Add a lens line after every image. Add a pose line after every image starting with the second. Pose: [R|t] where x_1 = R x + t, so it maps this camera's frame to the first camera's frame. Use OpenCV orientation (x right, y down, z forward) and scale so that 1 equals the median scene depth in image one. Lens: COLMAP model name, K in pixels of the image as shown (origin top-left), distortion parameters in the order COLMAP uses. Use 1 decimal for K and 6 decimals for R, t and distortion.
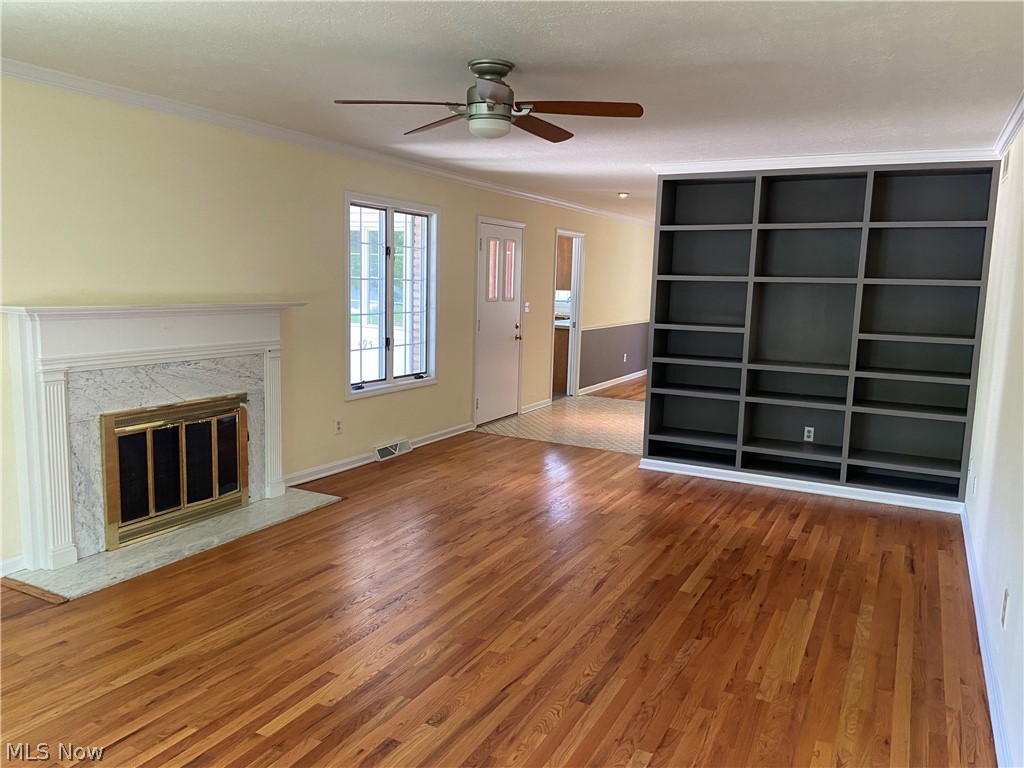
lens RADIAL K [[779.3, 0, 506.5], [0, 779.3, 378.1], [0, 0, 1]] dist [0.088247, -0.069287]
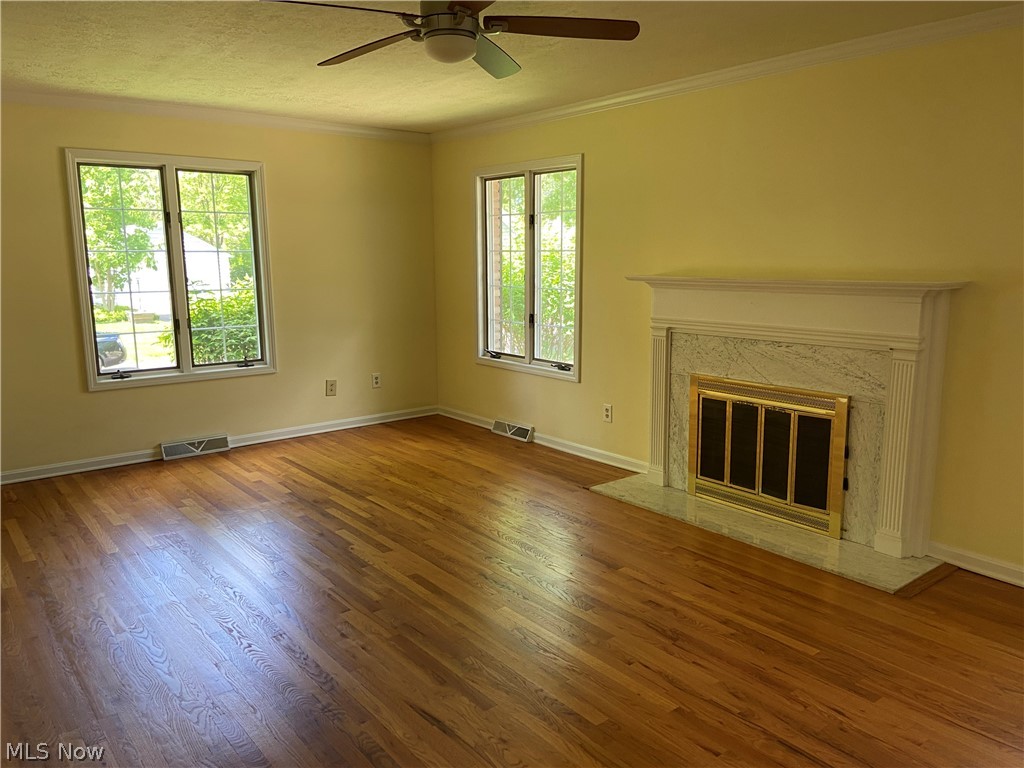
lens RADIAL K [[779.3, 0, 507.5], [0, 779.3, 380.7], [0, 0, 1]] dist [0.088247, -0.069287]
pose [[-0.414985, 0.132950, -0.900062, 0.510732], [-0.113967, 0.973878, 0.196400, -0.111730], [0.902662, 0.184081, -0.388993, 0.996031]]
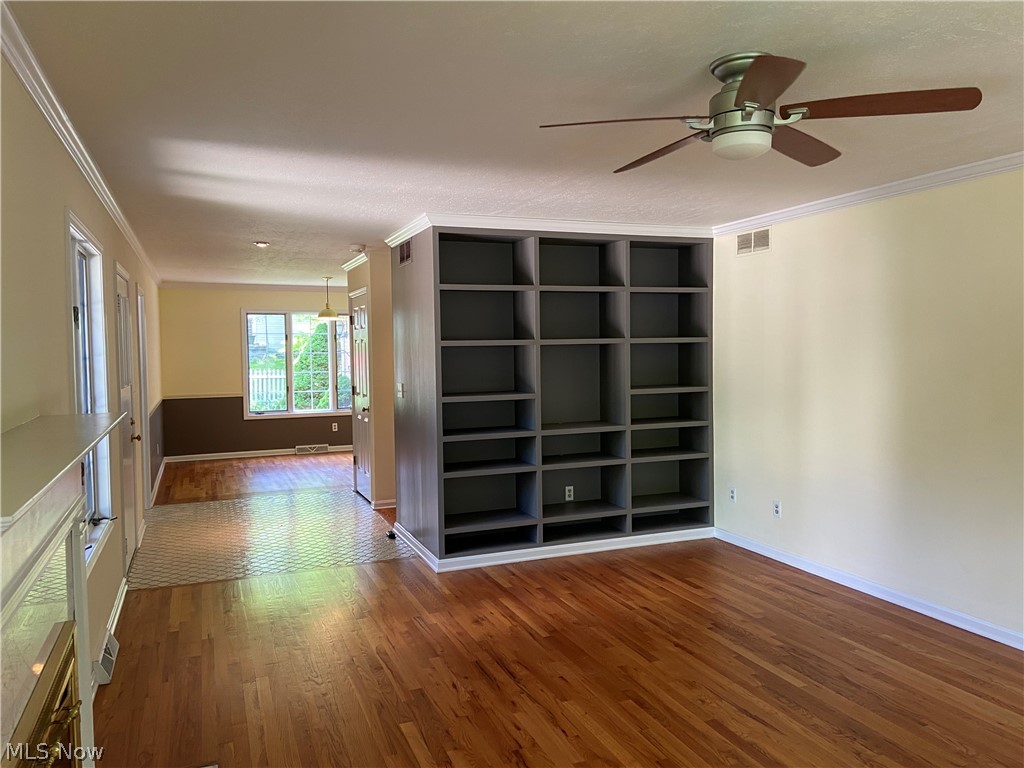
lens RADIAL K [[779.3, 0, 514.2], [0, 779.3, 391.8], [0, 0, 1]] dist [0.088247, -0.069287]
pose [[0.650476, -0.086222, 0.754617, -0.500978], [0.135583, 0.990759, -0.003669, -0.078732], [-0.747328, 0.104700, 0.656155, 0.489727]]
